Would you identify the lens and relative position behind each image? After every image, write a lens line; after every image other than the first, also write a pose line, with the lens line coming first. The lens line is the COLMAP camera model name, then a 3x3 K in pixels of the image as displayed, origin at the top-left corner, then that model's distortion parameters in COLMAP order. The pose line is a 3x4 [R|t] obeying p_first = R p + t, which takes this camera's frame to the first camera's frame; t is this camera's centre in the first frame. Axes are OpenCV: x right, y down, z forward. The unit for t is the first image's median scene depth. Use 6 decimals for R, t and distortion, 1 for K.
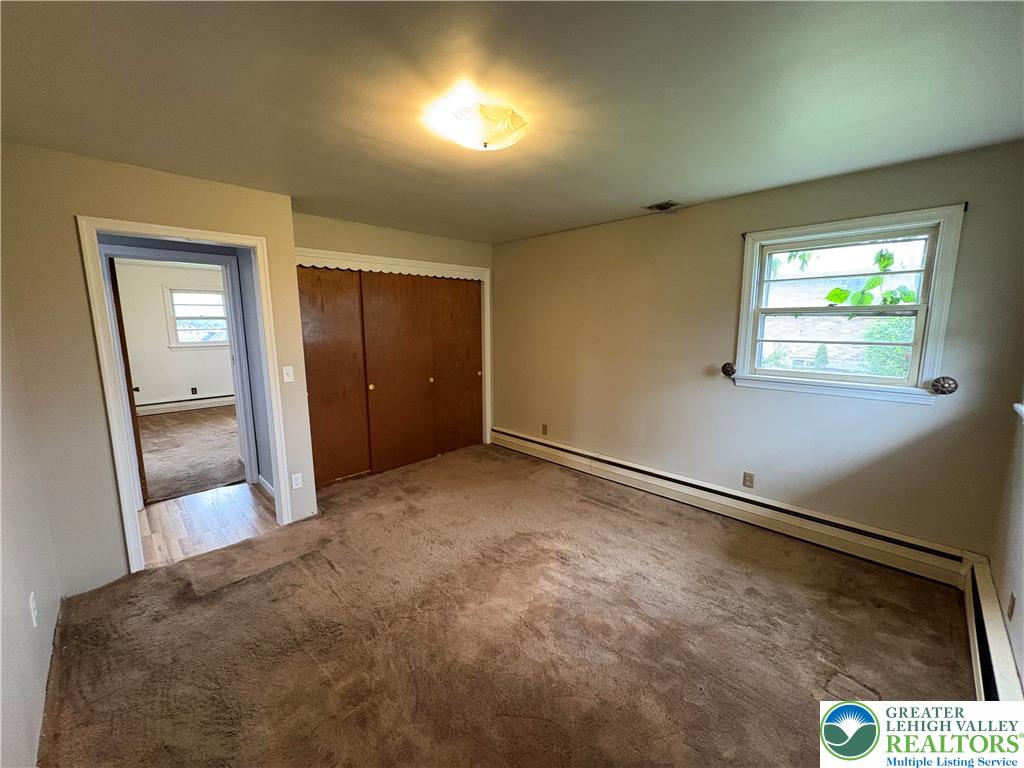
lens RADIAL K [[406.7, 0, 512.0], [0, 406.7, 384.0], [0, 0, 1]] dist [0.000204, -0.000029]
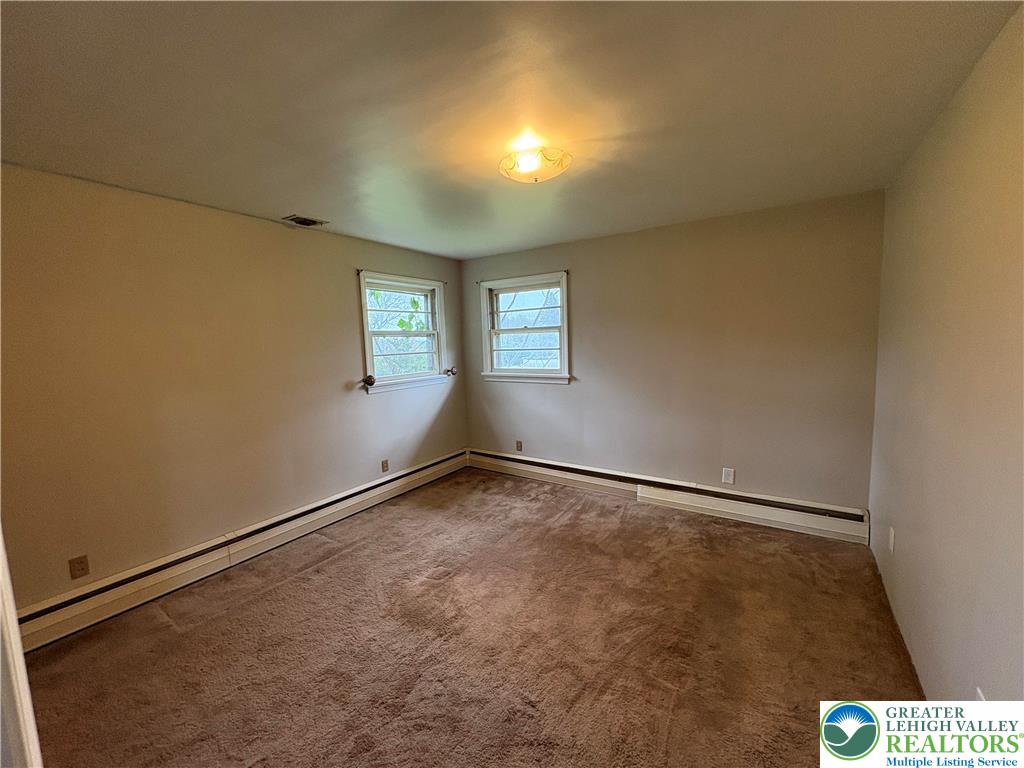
lens RADIAL K [[406.7, 0, 512.0], [0, 406.7, 384.0], [0, 0, 1]] dist [0.000204, -0.000029]
pose [[-0.196526, -0.096061, 0.975782, -0.731818], [0.182313, 0.974254, 0.132629, -0.110581], [-0.963400, 0.203963, -0.173953, 0.823846]]
